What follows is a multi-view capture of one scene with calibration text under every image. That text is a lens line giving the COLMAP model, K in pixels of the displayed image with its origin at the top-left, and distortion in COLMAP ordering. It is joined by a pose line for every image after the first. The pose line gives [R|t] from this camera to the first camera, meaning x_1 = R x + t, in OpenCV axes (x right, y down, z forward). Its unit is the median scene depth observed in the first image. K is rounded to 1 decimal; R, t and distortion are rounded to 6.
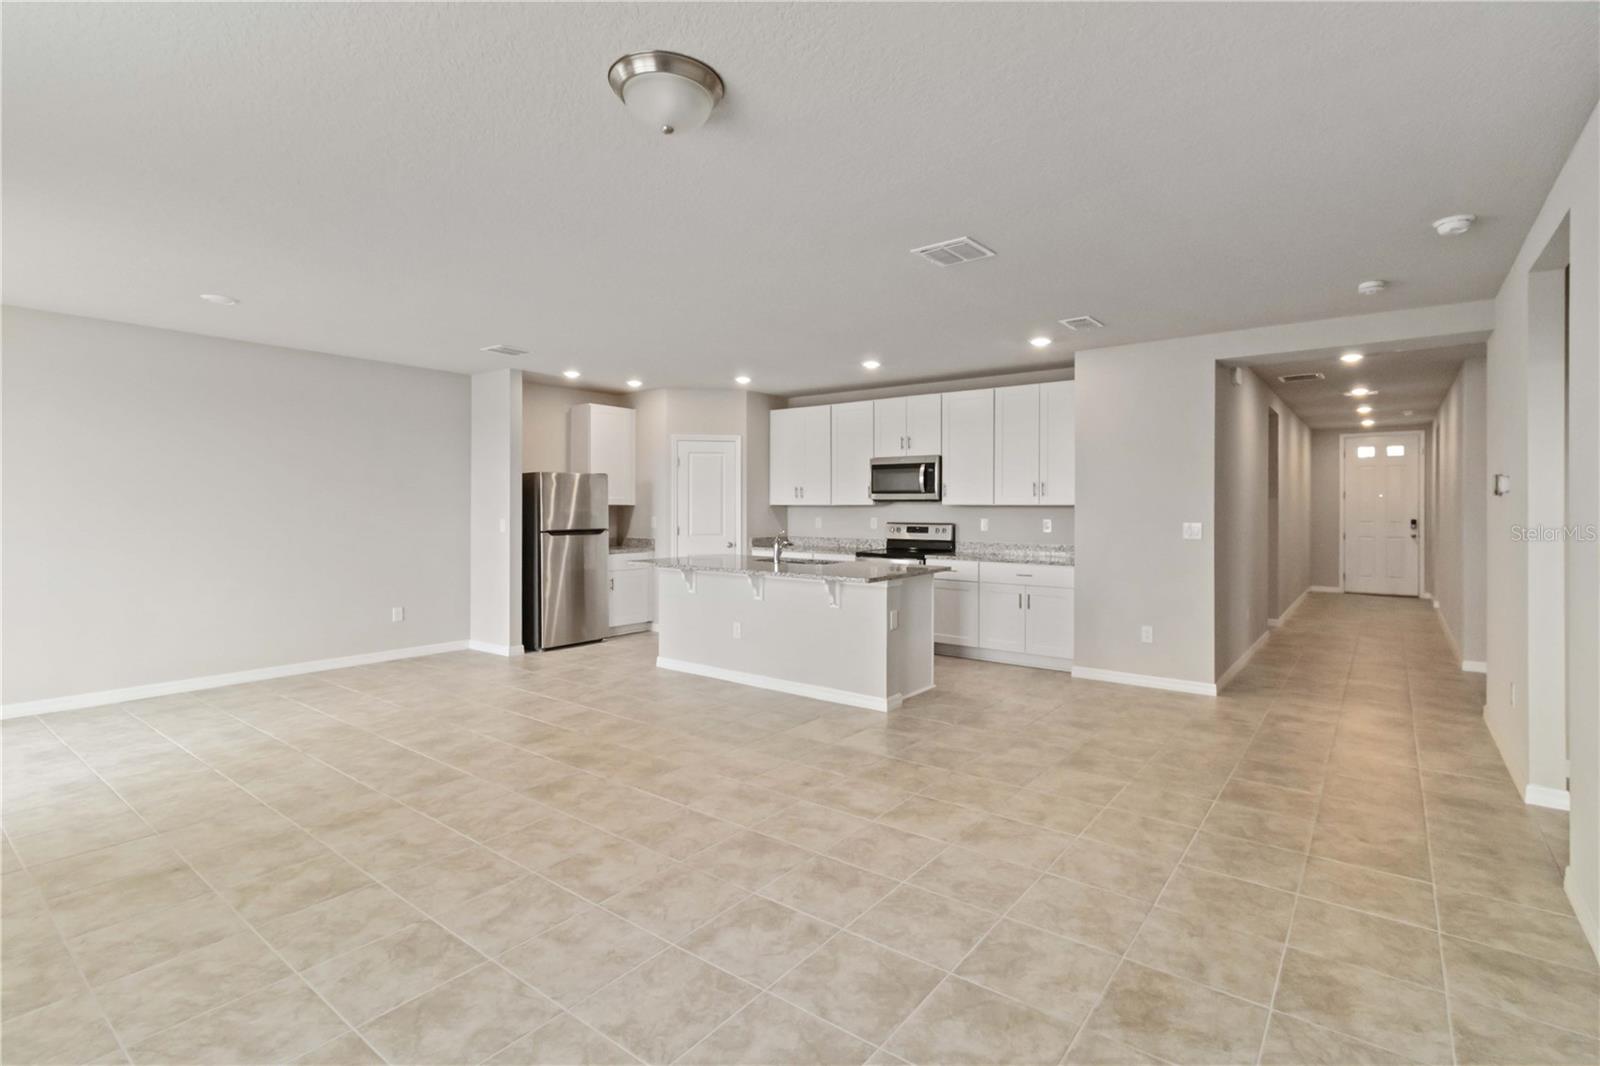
lens RADIAL K [[761.6, 0, 815.3], [0, 761.6, 505.9], [0, 0, 1]] dist [0.003093, -0.000272]
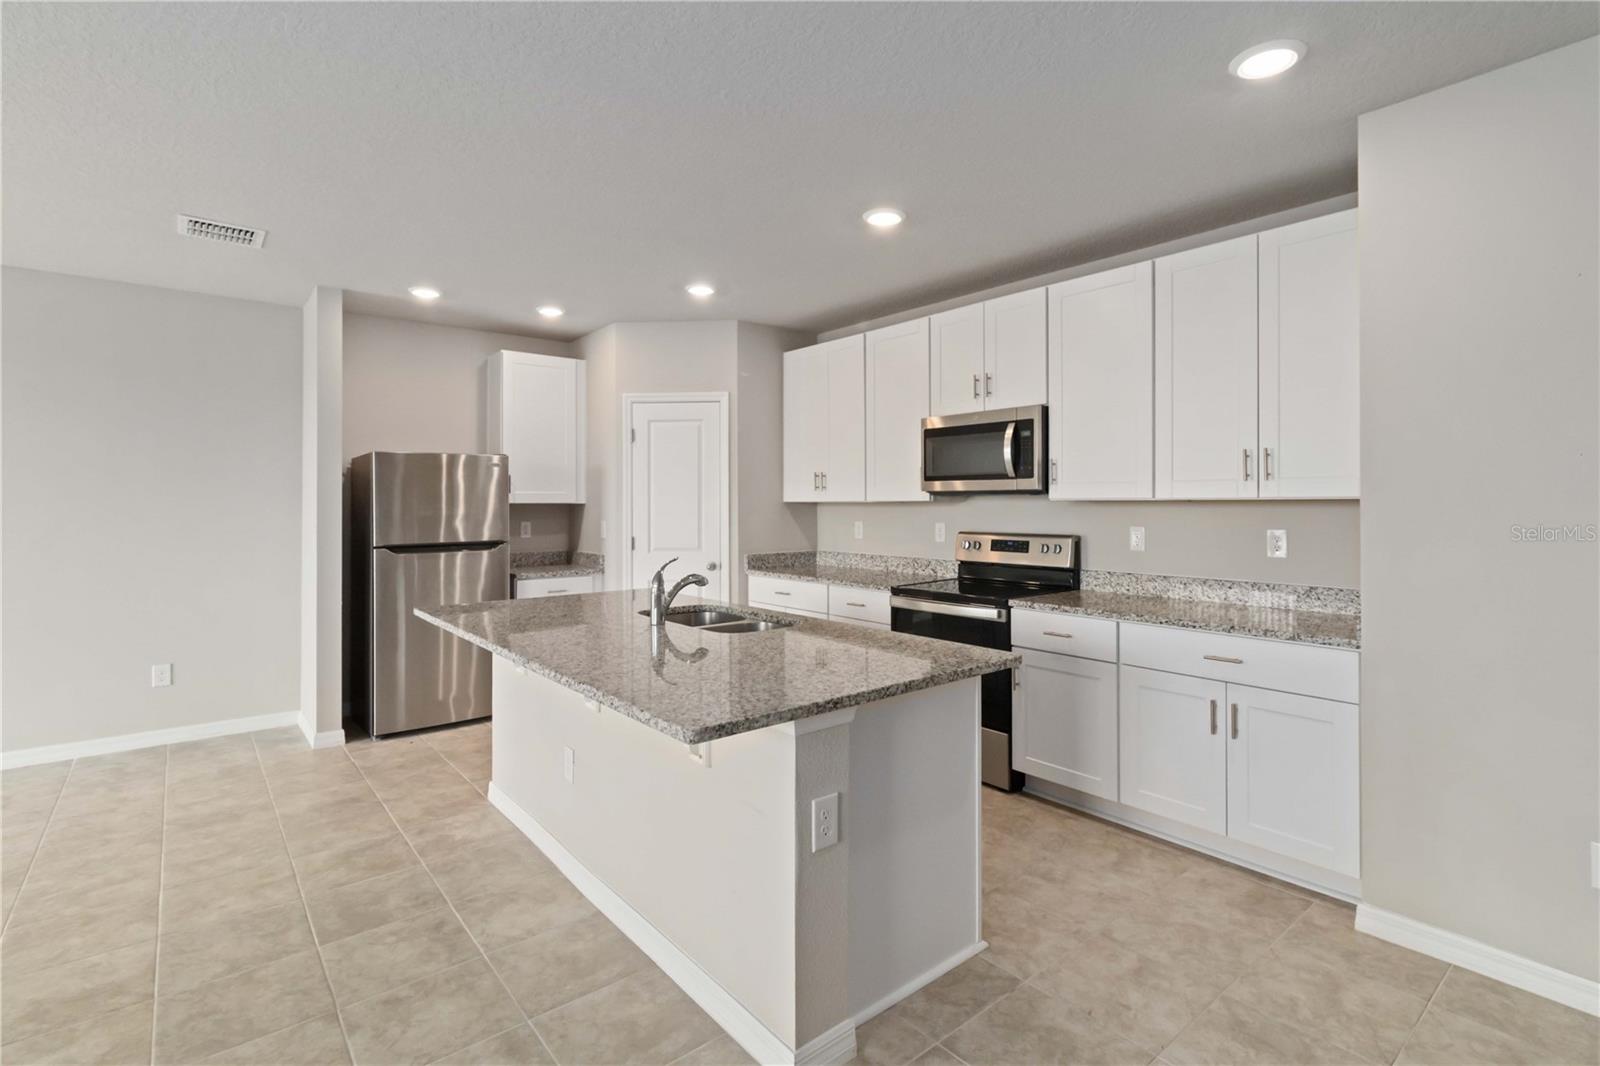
lens RADIAL K [[761.6, 0, 815.3], [0, 761.6, 505.9], [0, 0, 1]] dist [0.003093, -0.000272]
pose [[0.974949, -0.004698, -0.222377, 0.122865], [0.005789, 0.999974, 0.004257, -0.000691], [0.222351, -0.005437, 0.974951, 0.445761]]
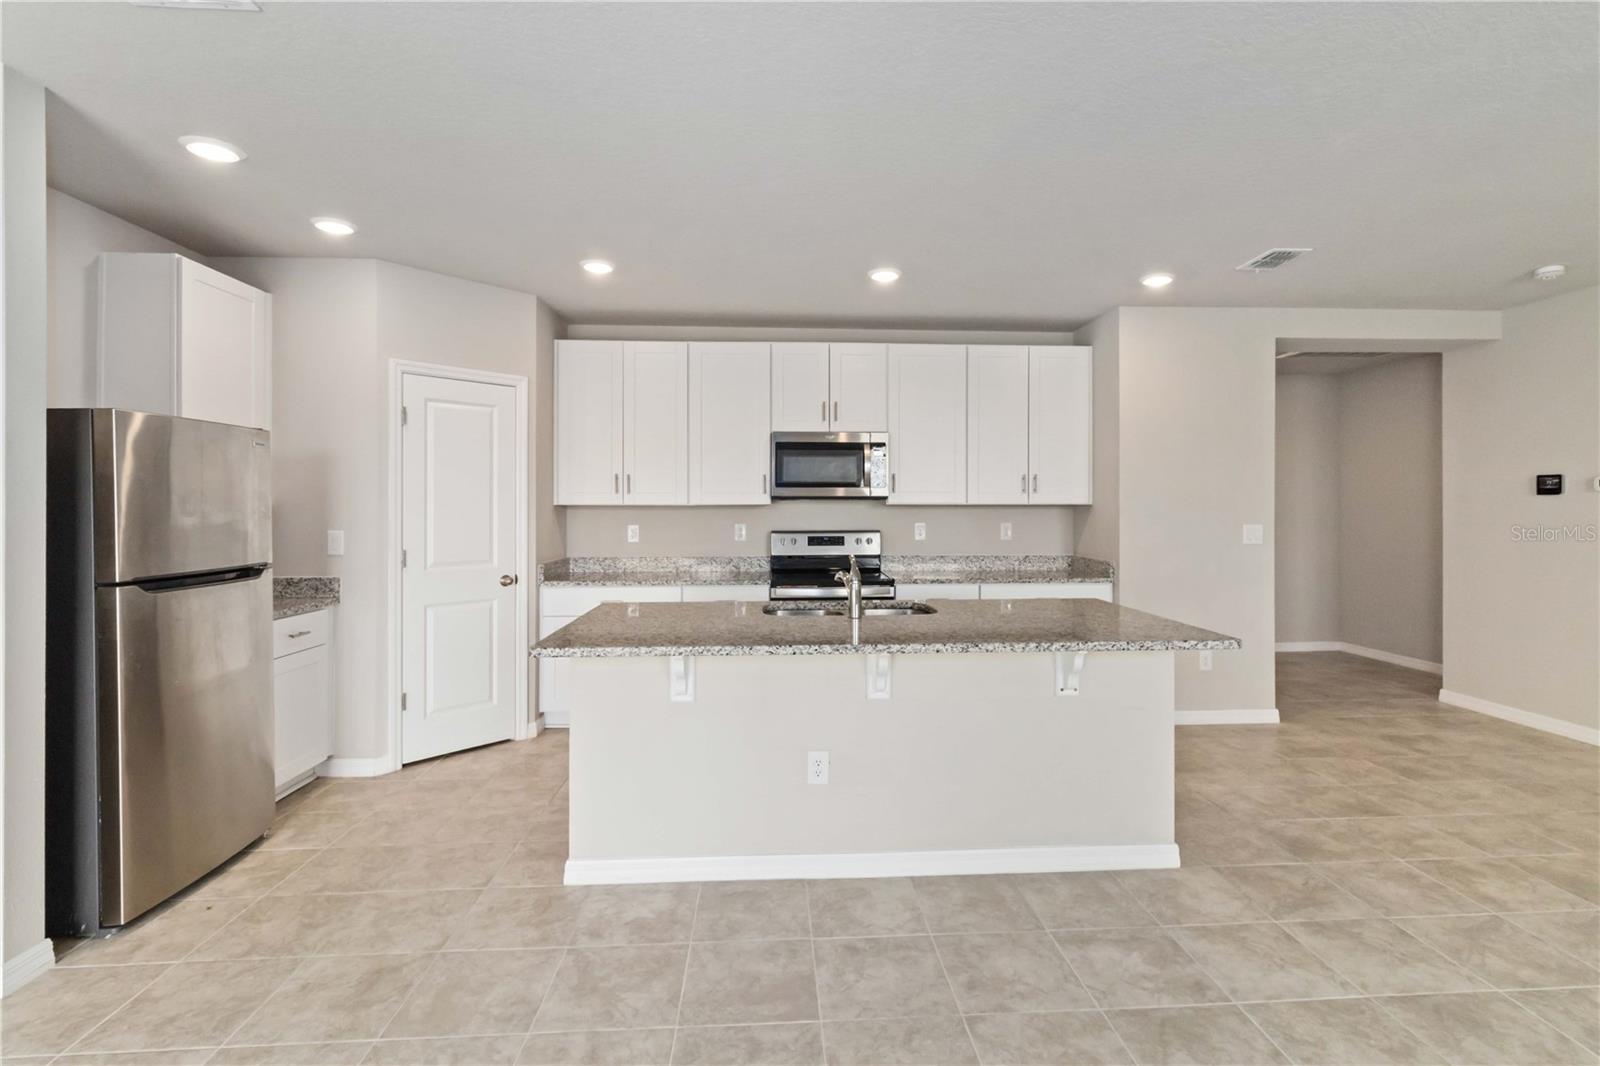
lens RADIAL K [[761.6, 0, 815.3], [0, 761.6, 505.9], [0, 0, 1]] dist [0.003093, -0.000272]
pose [[0.754984, -0.002191, 0.655740, -0.328270], [0.001759, 0.999998, 0.001316, -0.000947], [-0.655741, 0.000160, 0.754986, 0.504194]]
